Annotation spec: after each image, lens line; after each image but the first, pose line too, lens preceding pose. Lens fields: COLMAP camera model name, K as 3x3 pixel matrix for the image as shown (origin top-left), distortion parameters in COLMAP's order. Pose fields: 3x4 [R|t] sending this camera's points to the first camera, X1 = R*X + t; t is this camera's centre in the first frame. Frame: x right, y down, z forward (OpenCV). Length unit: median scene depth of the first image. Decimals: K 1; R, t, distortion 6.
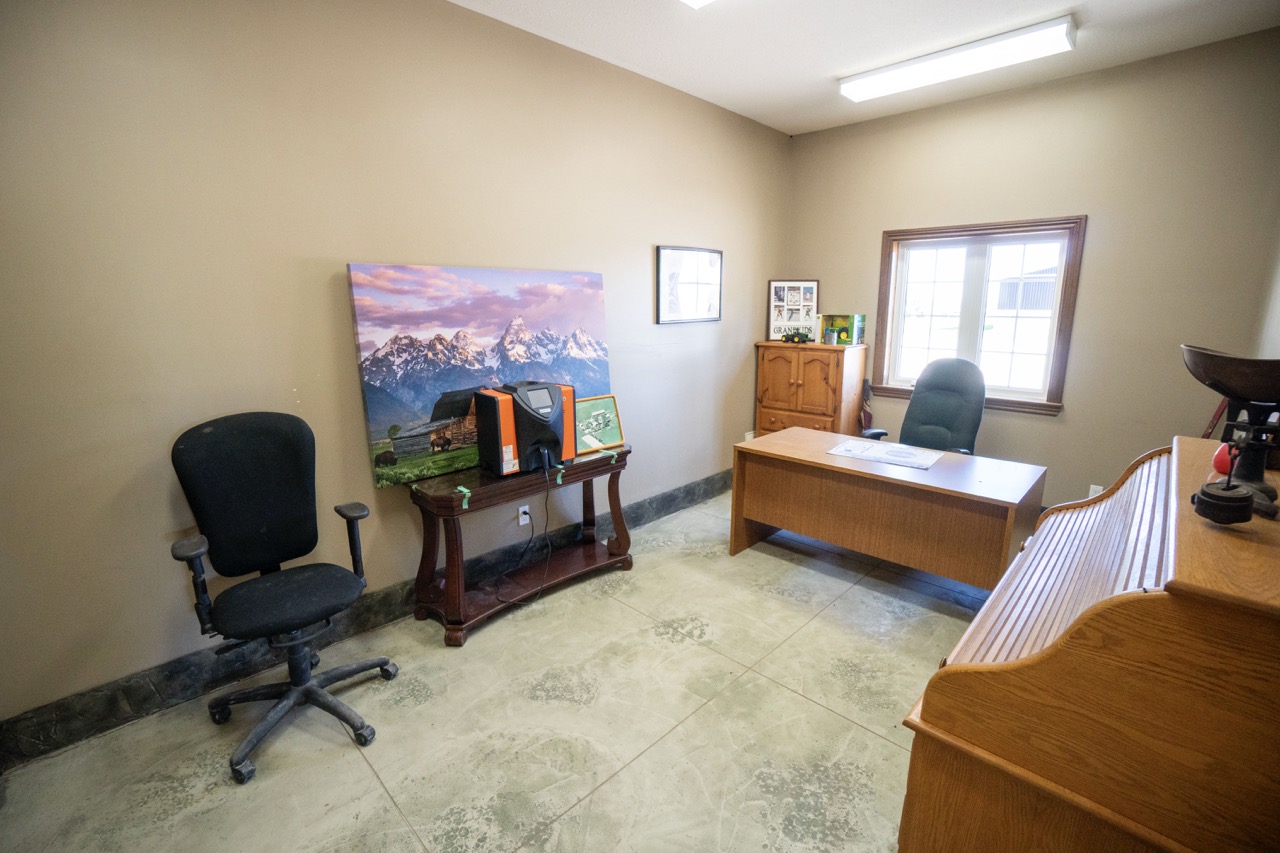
lens RADIAL K [[561.6, 0, 644.6], [0, 561.6, 429.3], [0, 0, 1]] dist [-0.038670, 0.001386]
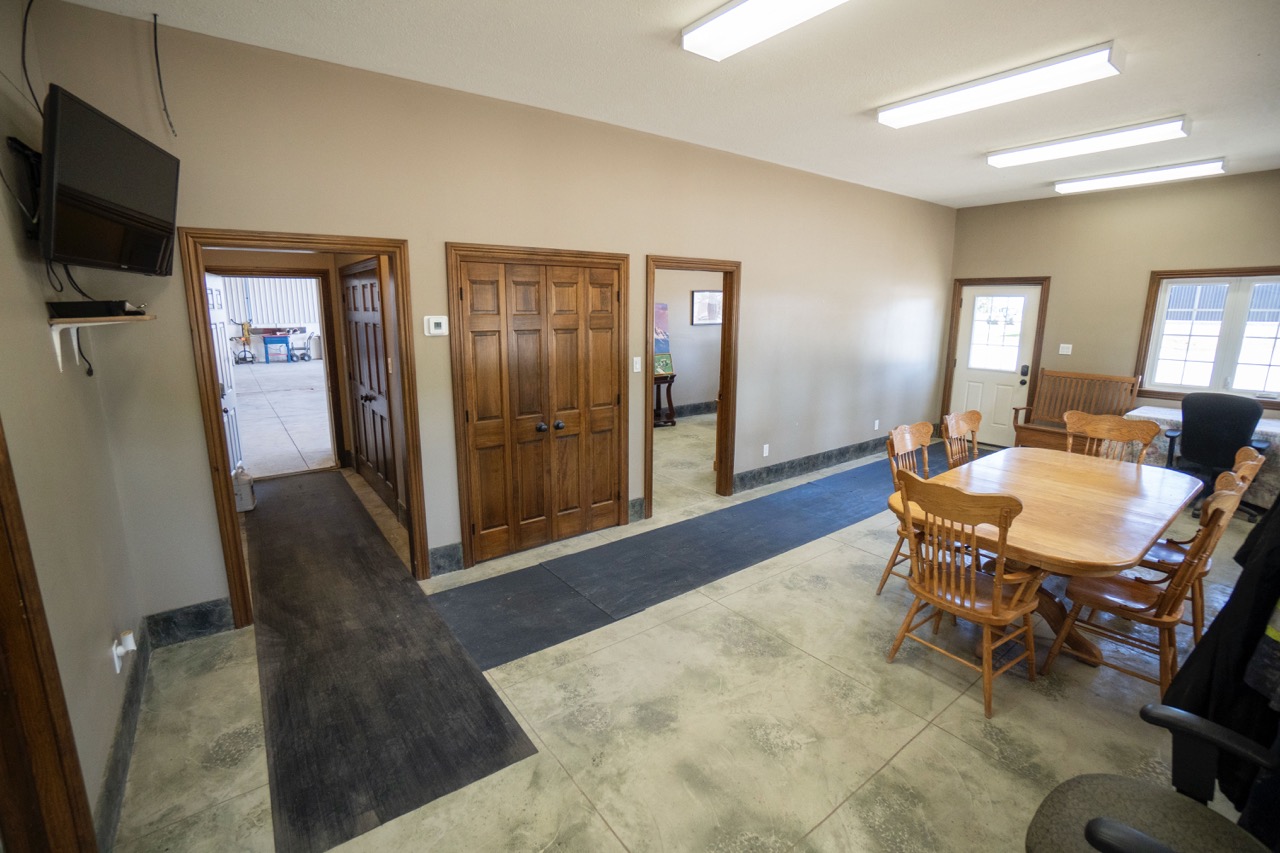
lens RADIAL K [[561.6, 0, 636.7], [0, 561.6, 425.1], [0, 0, 1]] dist [-0.038670, 0.001386]
pose [[0.989510, 0.031757, -0.140929, 0.148552], [-0.034058, 0.999323, -0.013948, 0.277995], [0.140391, 0.018601, 0.989921, -1.382353]]
